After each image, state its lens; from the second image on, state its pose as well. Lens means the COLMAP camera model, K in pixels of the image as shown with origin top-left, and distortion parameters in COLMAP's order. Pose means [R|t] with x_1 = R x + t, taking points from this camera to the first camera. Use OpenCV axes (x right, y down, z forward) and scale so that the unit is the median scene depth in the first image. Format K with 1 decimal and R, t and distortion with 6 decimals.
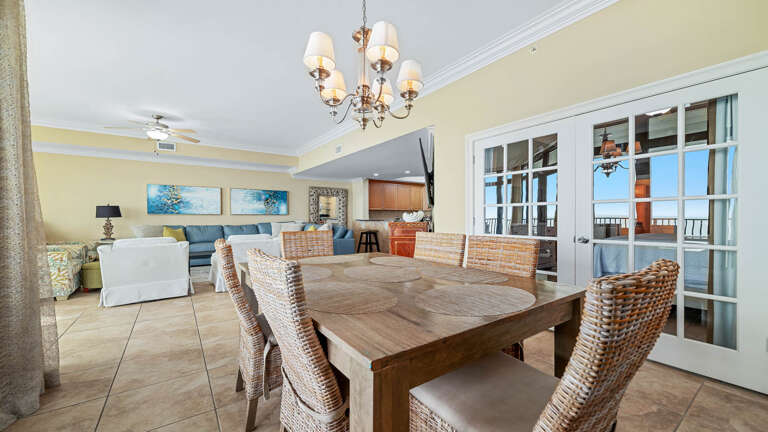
lens RADIAL K [[294.0, 0, 384.0], [0, 294.0, 216.0], [0, 0, 1]] dist [-0.001096, -0.000123]
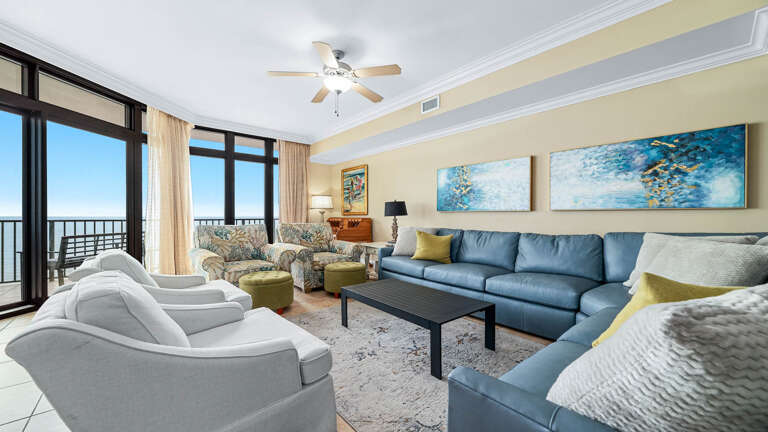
lens RADIAL K [[294.0, 0, 384.0], [0, 294.0, 216.0], [0, 0, 1]] dist [-0.001096, -0.000123]
pose [[0.091962, -0.000871, -0.995762, -0.100246], [-0.002476, 0.999996, -0.001104, 0.005288], [0.995759, 0.002567, 0.091959, 0.758917]]
